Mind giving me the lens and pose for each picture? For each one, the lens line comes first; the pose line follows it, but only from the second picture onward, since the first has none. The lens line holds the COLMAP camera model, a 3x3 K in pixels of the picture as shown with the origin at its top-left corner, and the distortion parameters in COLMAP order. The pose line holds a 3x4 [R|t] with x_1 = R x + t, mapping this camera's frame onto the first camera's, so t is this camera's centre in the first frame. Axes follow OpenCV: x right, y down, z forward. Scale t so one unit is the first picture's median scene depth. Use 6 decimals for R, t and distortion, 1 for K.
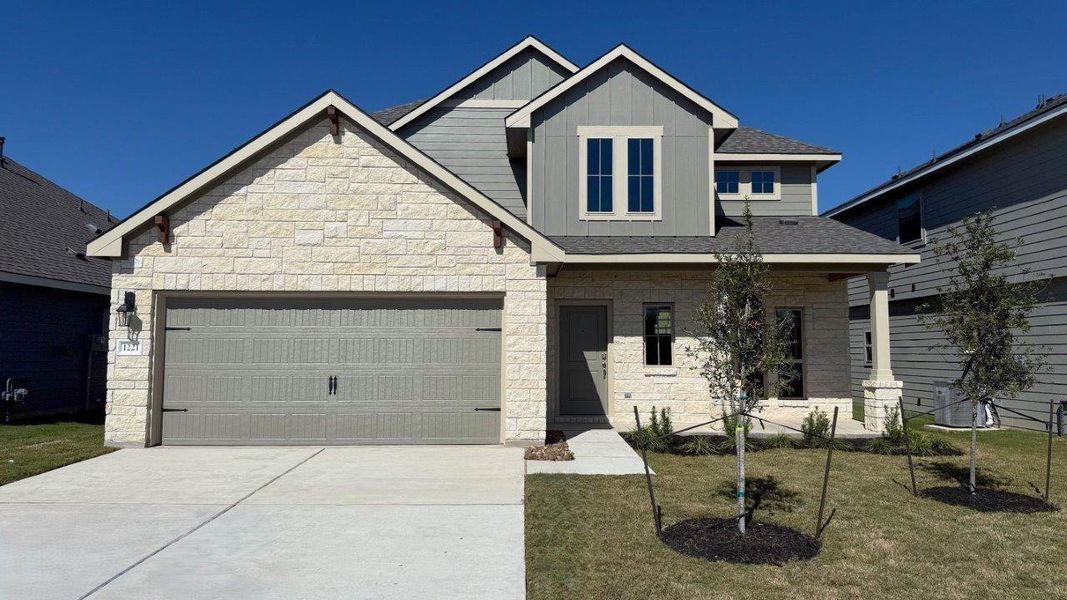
lens RADIAL K [[602.3, 0, 533.5], [0, 602.3, 300.0], [0, 0, 1]] dist [-0.000749, -0.000874]
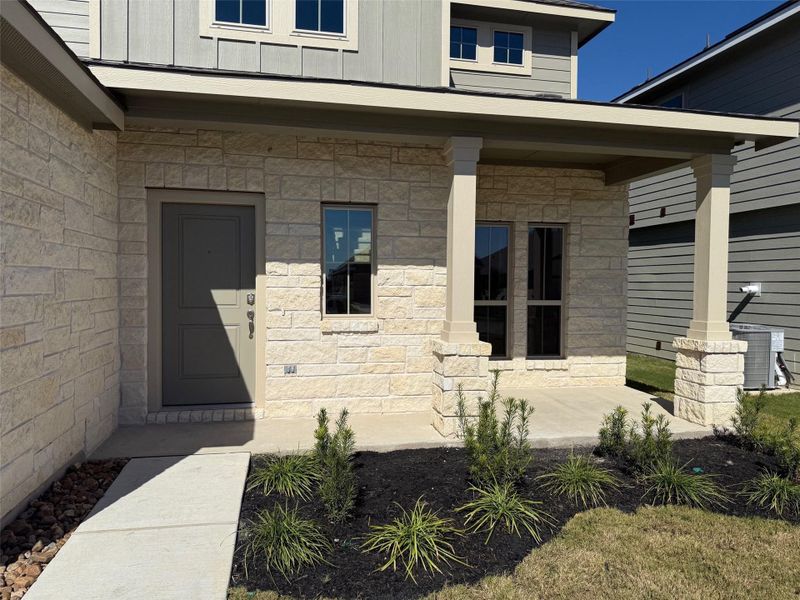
lens RADIAL K [[565.4, 0, 400.0], [0, 565.4, 300.0], [0, 0, 1]] dist [0.003314, -0.000162]
pose [[0.969831, -0.004394, 0.243737, 0.123932], [-0.023088, 0.993687, 0.109783, 0.035030], [-0.242681, -0.112099, 0.963608, 0.468749]]
